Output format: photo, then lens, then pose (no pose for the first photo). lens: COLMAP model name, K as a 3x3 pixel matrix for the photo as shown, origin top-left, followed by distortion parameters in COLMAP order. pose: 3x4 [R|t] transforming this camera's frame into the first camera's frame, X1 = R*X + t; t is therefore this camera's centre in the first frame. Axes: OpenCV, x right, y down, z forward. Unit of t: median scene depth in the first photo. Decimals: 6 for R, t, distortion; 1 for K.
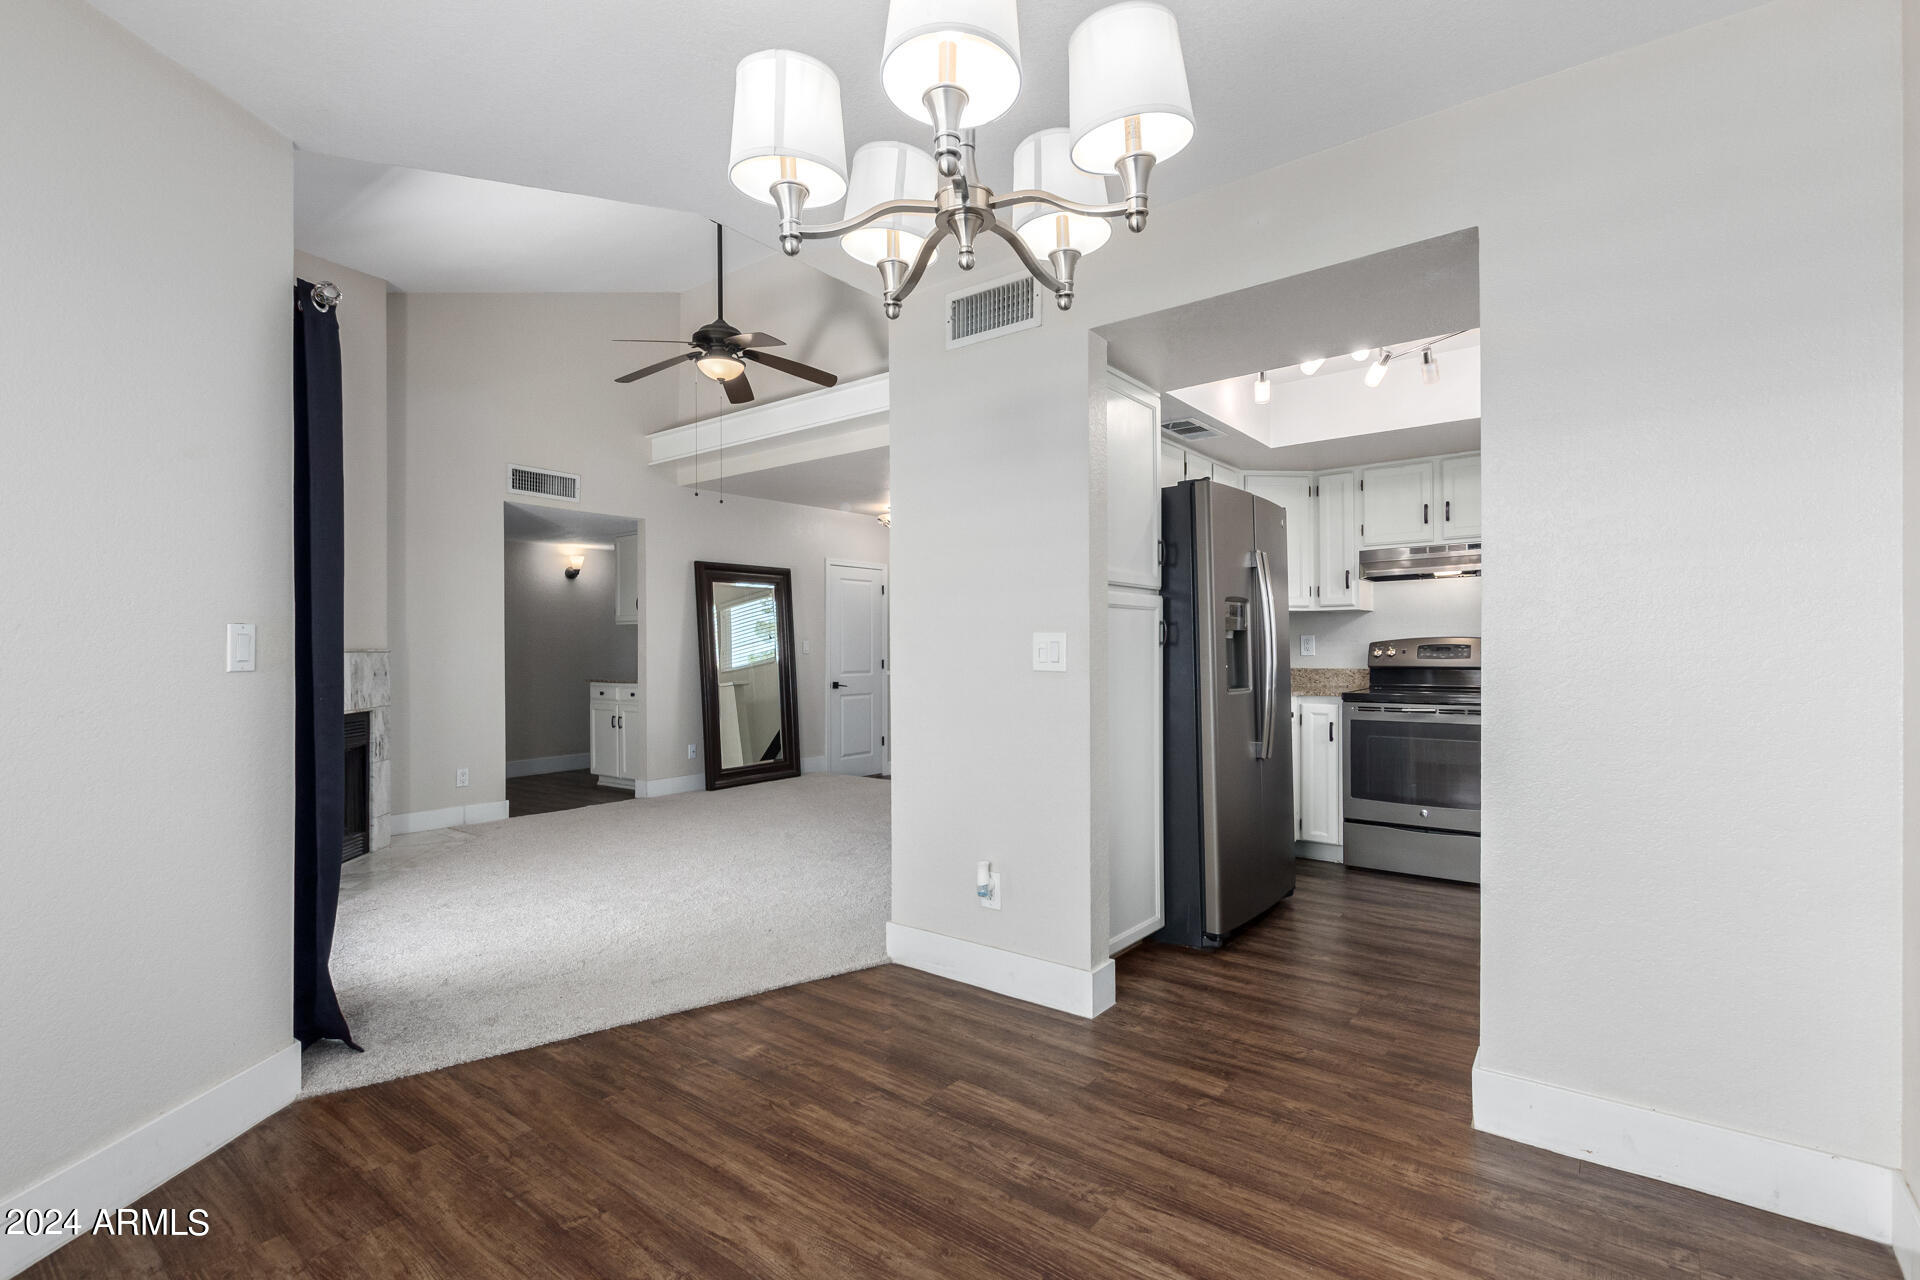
lens RADIAL K [[881.9, 0, 973.5], [0, 881.9, 649.1], [0, 0, 1]] dist [0.009374, -0.000002]
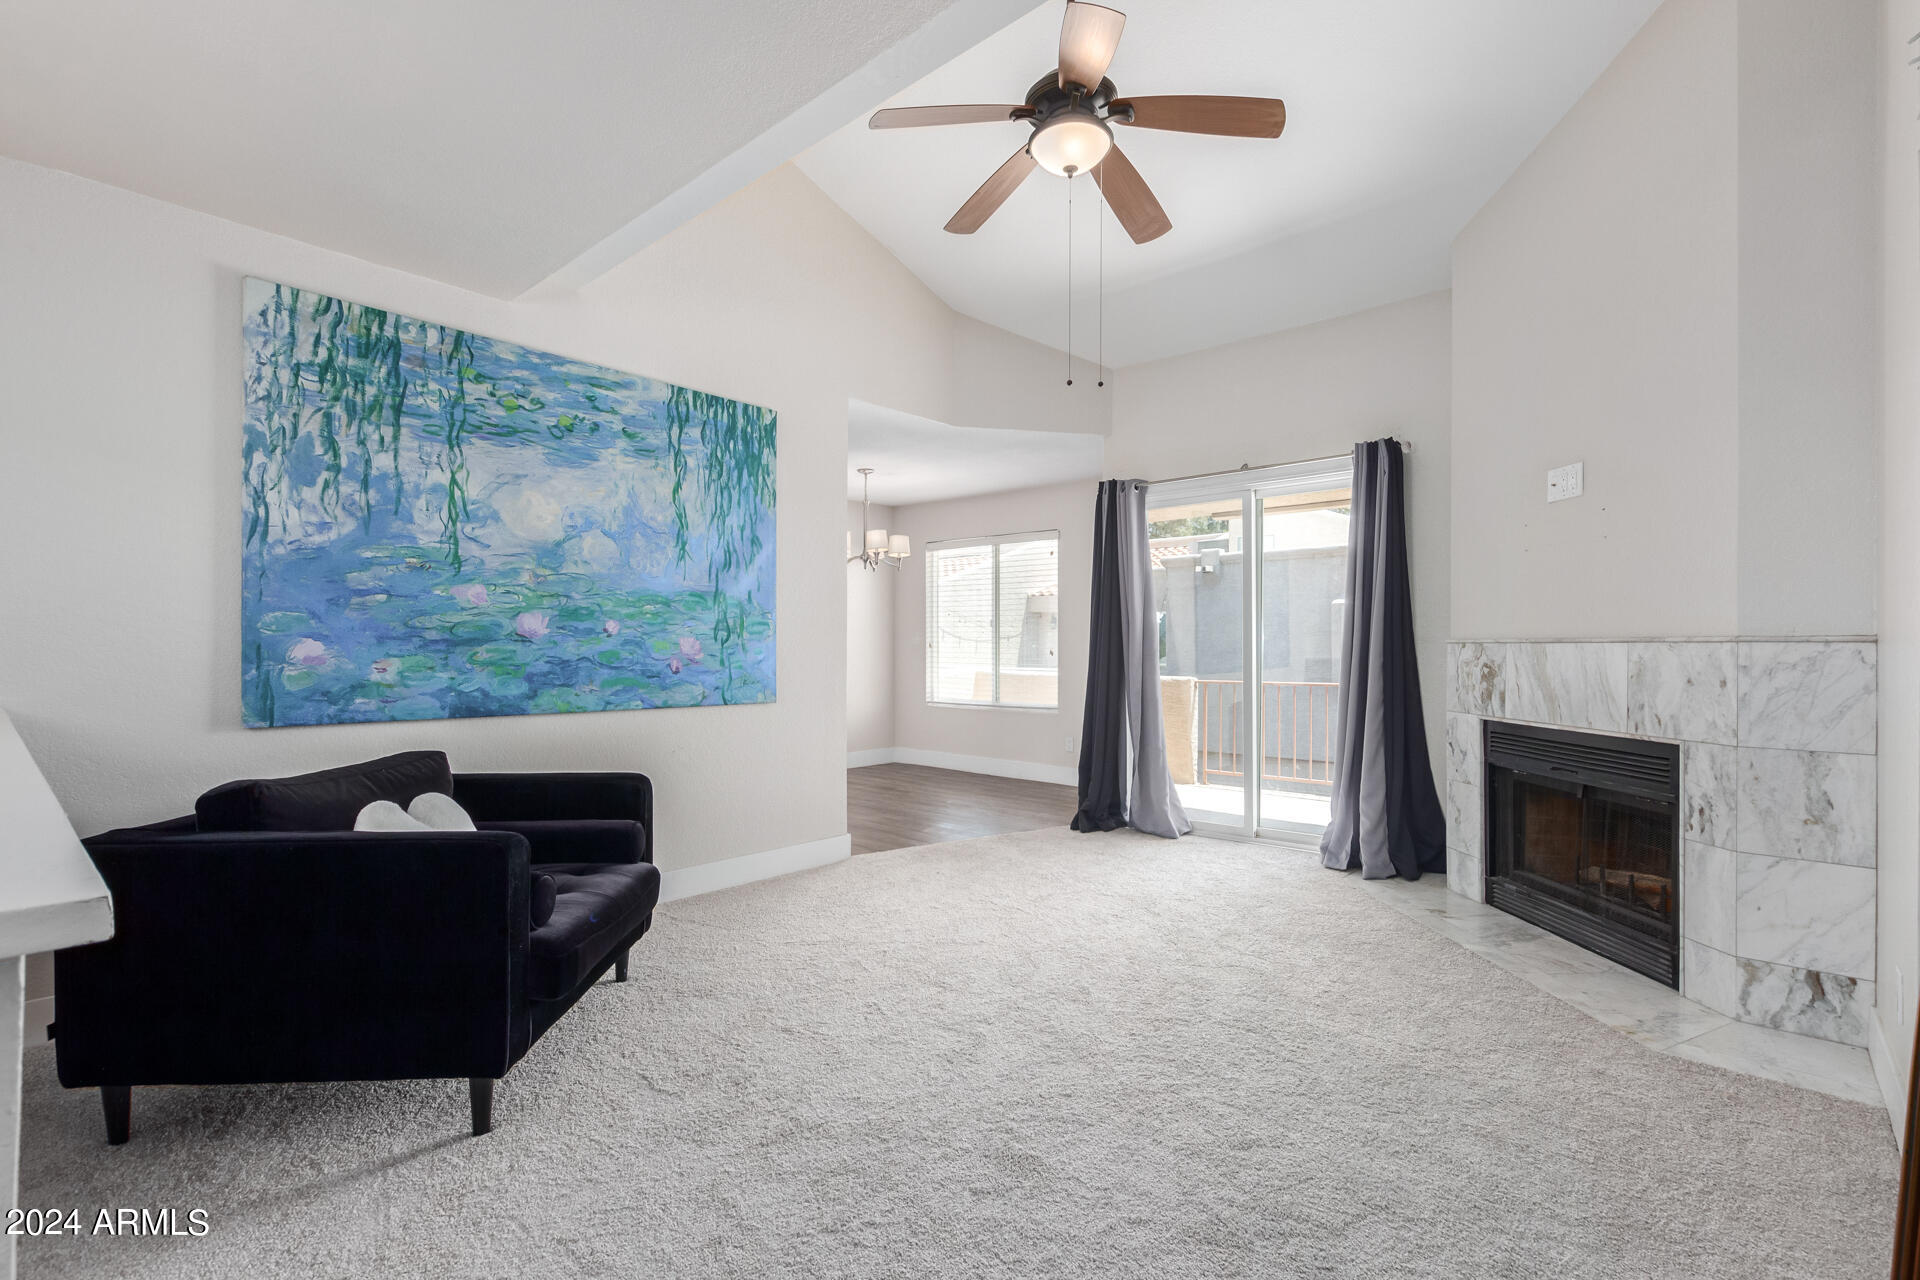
lens RADIAL K [[874.8, 0, 973.7], [0, 874.8, 647.5], [0, 0, 1]] dist [0.004816, 0.000297]
pose [[-0.997364, 0.001382, 0.072553, -0.272134], [0.001451, 0.999999, 0.000898, 0.005503], [-0.072551, 0.001001, -0.997364, 1.632886]]
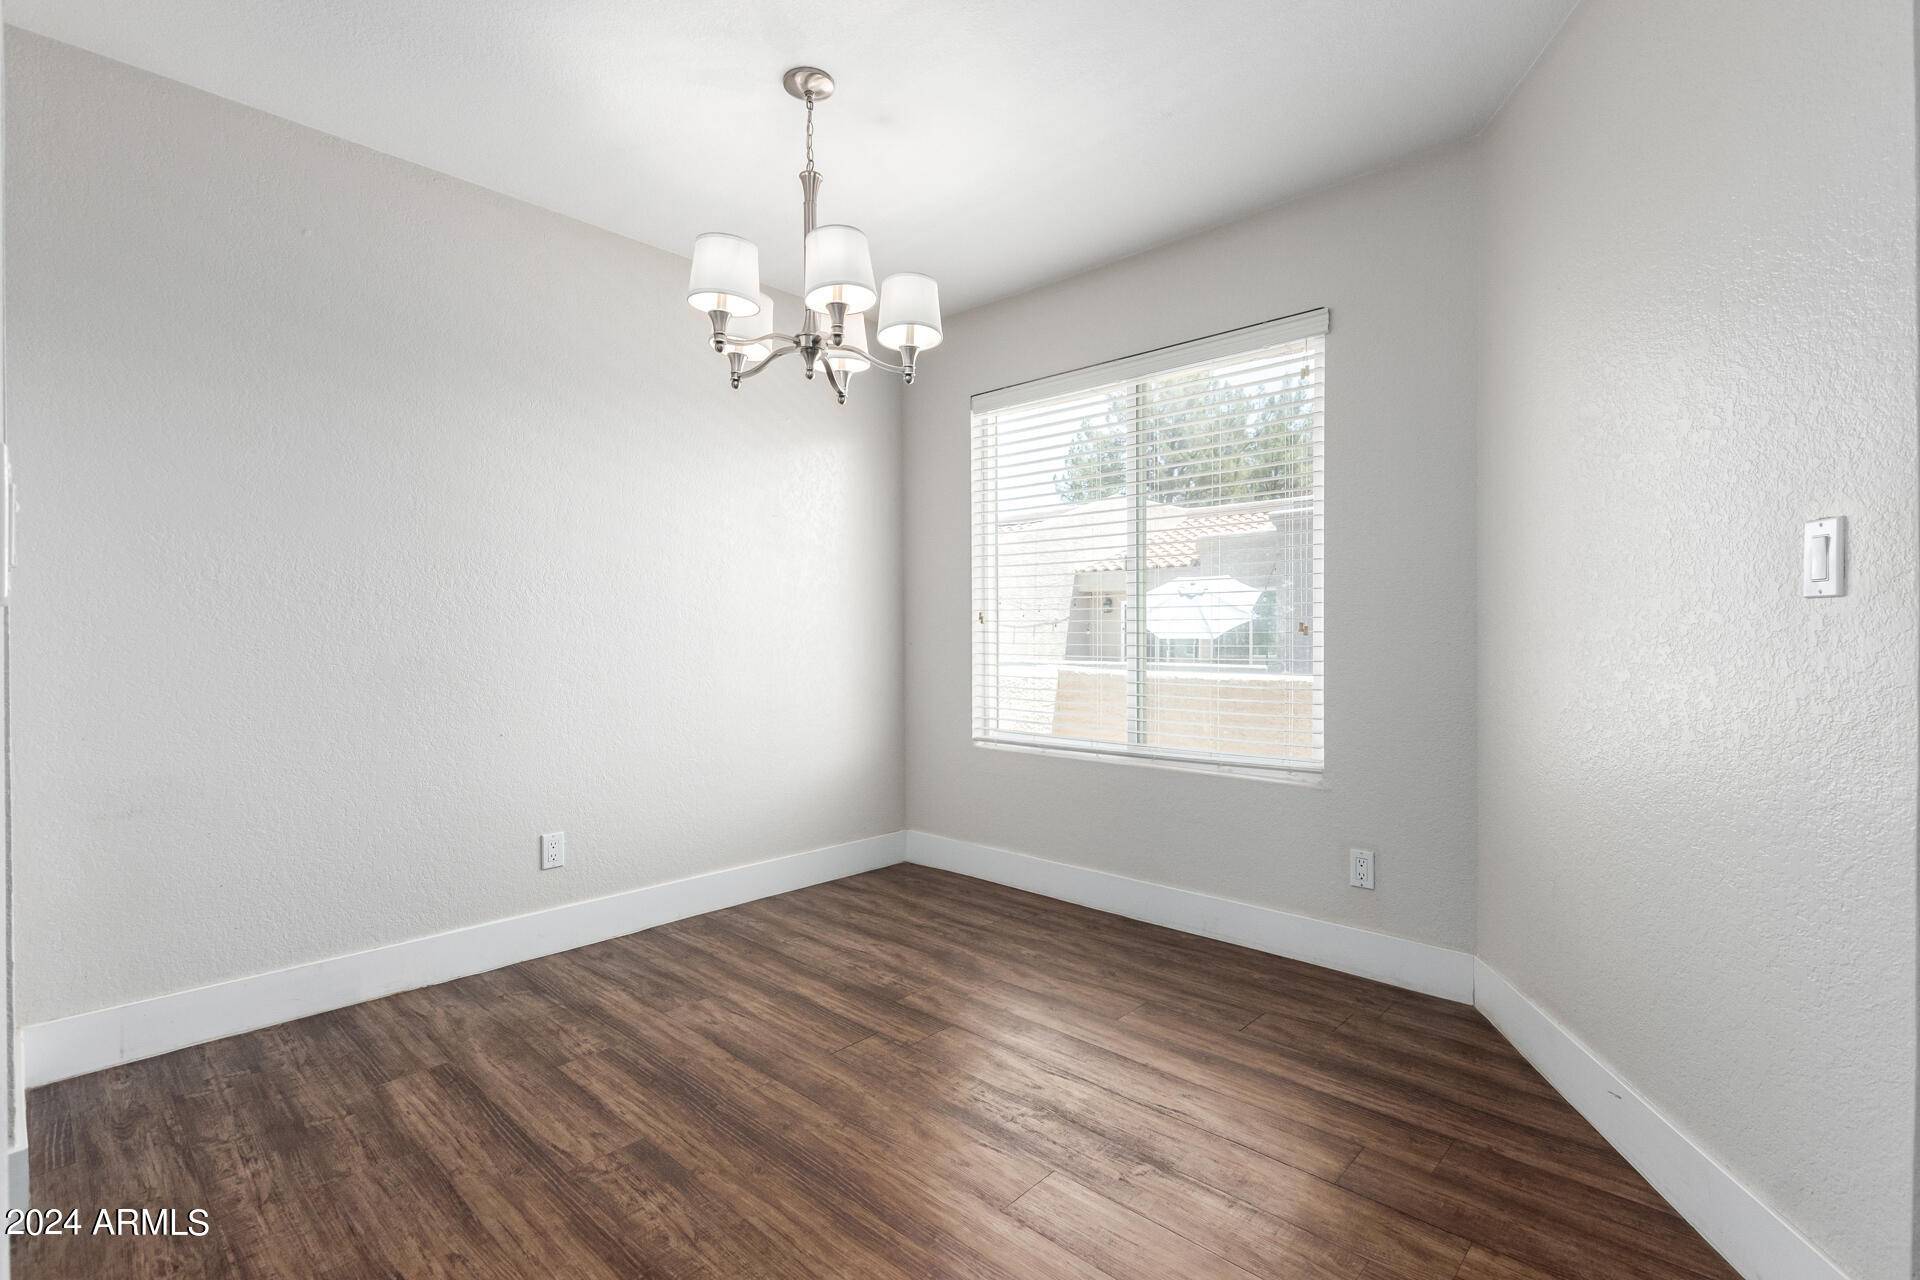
lens RADIAL K [[874.8, 0, 973.7], [0, 874.8, 647.5], [0, 0, 1]] dist [0.004816, 0.000297]
pose [[-0.995488, 0.005154, 0.094747, -0.131750], [0.006145, 0.999929, 0.010178, 0.021680], [-0.094688, 0.010714, -0.995449, 0.724064]]
